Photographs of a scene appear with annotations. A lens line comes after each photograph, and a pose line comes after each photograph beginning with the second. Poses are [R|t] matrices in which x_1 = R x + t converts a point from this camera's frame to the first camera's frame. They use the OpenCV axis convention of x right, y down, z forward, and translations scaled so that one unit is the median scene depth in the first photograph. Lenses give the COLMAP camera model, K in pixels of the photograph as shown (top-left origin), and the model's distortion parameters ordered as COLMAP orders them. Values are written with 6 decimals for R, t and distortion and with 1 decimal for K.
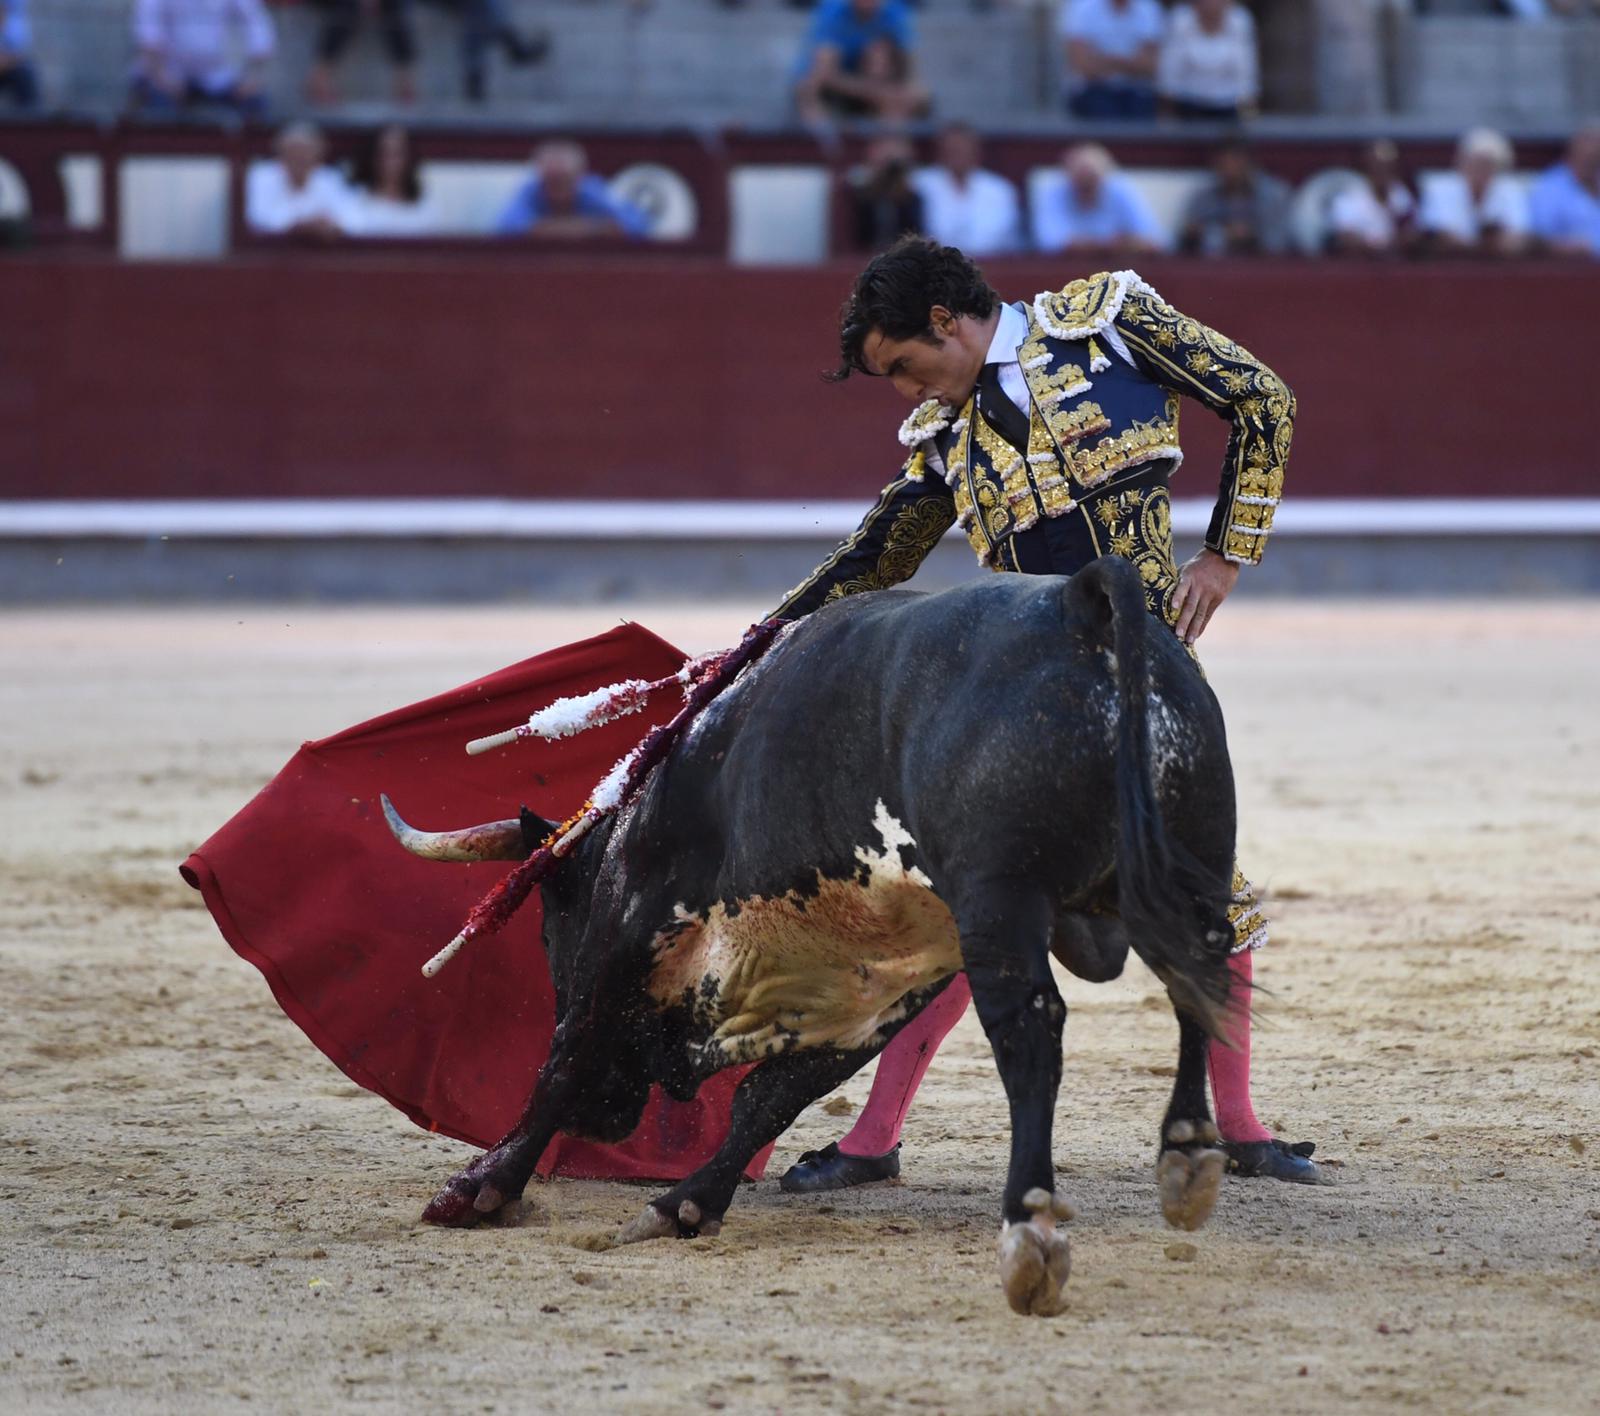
lens RADIAL K [[678.2, 0, 802.0], [0, 678.2, 705.1], [0, 0, 1]] dist [0.003058, 0.000061]
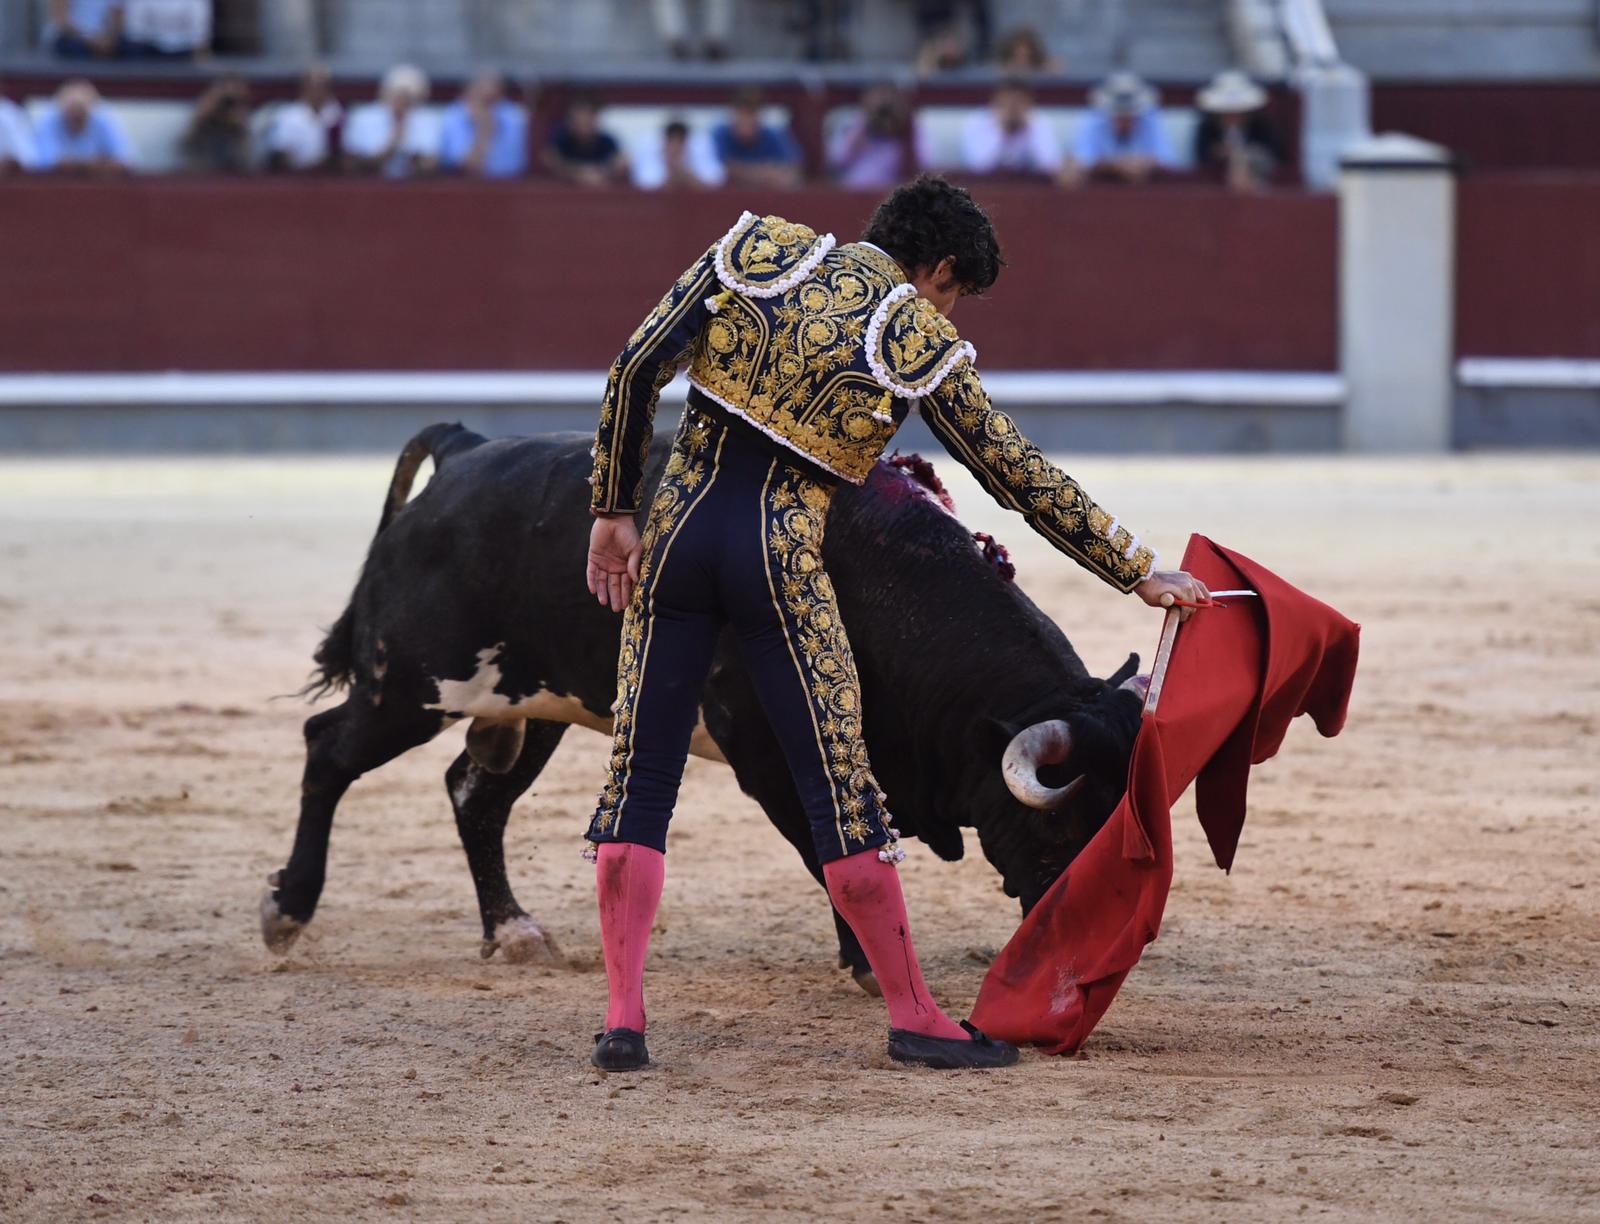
lens RADIAL K [[770.2, 0, 794.1], [0, 770.2, 598.6], [0, 0, 1]] dist [-0.010824, 0.005876]
pose [[0.999947, -0.008017, 0.006450, 1.670897], [0.008211, 0.999495, -0.030696, 0.132434], [-0.006201, 0.030748, 0.999508, -0.323272]]
